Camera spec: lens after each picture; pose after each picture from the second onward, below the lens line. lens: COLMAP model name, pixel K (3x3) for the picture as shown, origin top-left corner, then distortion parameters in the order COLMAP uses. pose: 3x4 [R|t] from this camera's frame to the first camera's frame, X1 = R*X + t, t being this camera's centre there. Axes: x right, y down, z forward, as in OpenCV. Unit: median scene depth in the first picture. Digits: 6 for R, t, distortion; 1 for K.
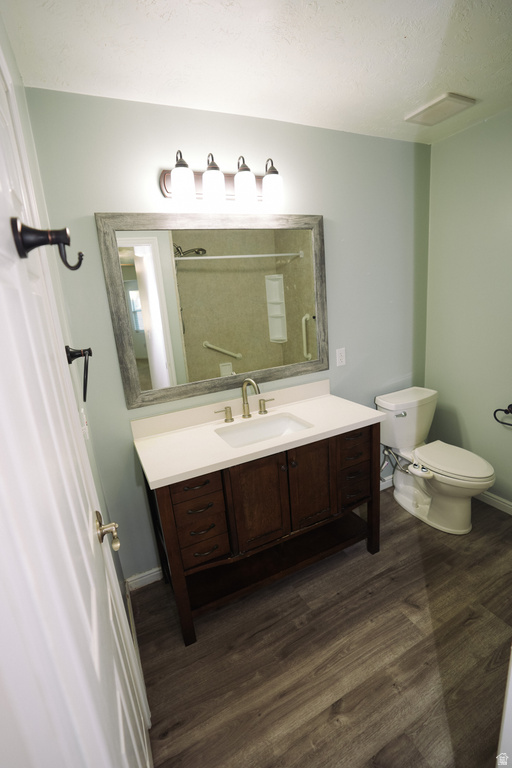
lens RADIAL K [[356.0, 0, 259.8], [0, 356.0, 385.5], [0, 0, 1]] dist [-0.067365, 0.027333]
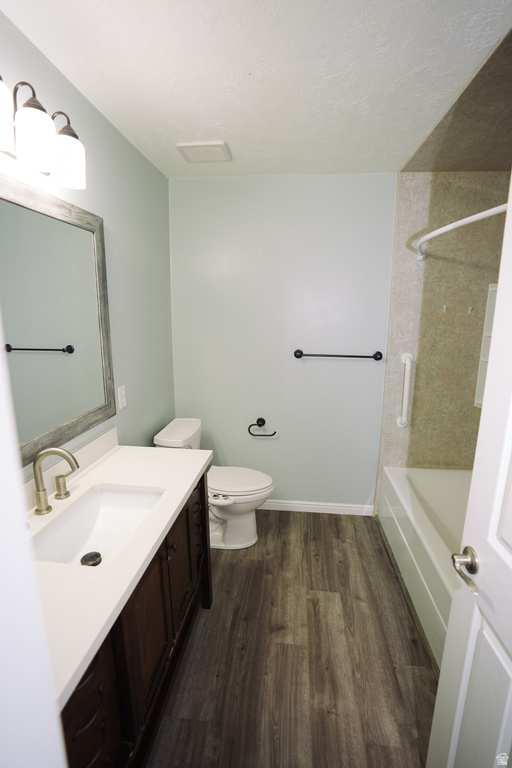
lens RADIAL K [[356.0, 0, 259.8], [0, 356.0, 385.5], [0, 0, 1]] dist [-0.067365, 0.027333]
pose [[0.532597, -0.091531, 0.841405, -0.325902], [0.163046, 0.986610, 0.004122, -0.068485], [-0.830516, 0.134992, 0.540390, 0.354559]]
